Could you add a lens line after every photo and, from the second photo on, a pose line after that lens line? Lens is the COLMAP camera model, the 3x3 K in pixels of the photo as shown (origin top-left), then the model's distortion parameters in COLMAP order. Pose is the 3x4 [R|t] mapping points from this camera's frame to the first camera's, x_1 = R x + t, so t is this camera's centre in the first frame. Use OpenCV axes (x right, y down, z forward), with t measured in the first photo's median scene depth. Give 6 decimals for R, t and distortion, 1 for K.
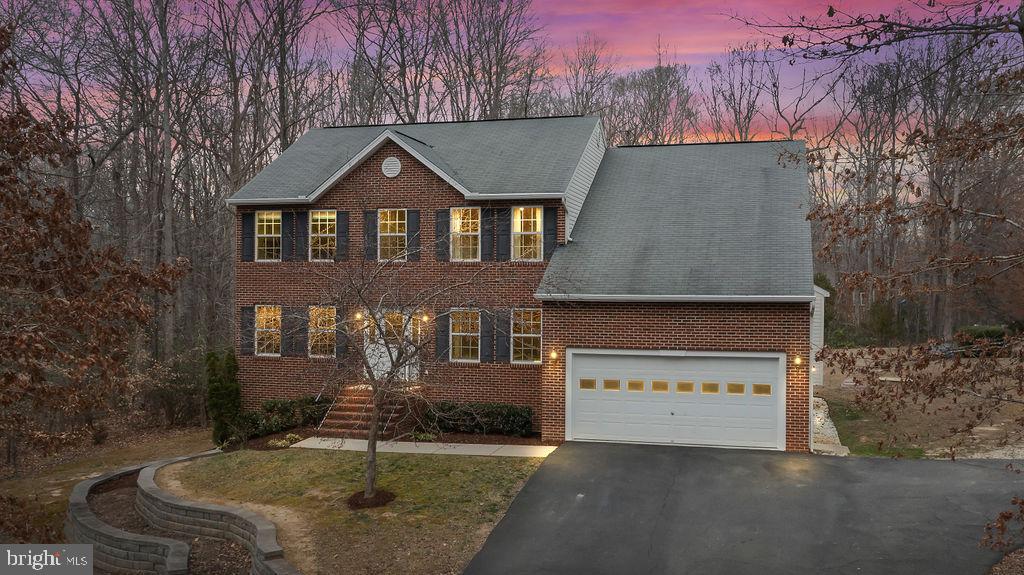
lens RADIAL K [[829.6, 0, 516.9], [0, 829.6, 302.0], [0, 0, 1]] dist [-0.005354, -0.003324]
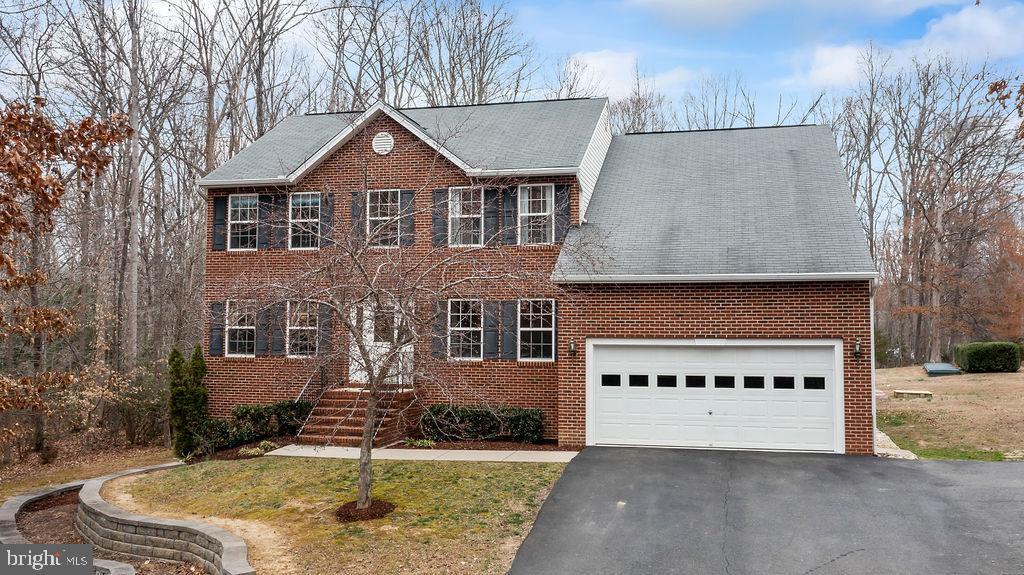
lens RADIAL K [[817.7, 0, 512.0], [0, 817.7, 287.5], [0, 0, 1]] dist [-0.008366, 0.004481]
pose [[0.999583, -0.000240, 0.028890, -0.042651], [0.001990, 0.998161, -0.060578, 0.053256], [-0.028822, 0.060611, 0.997745, 0.141563]]
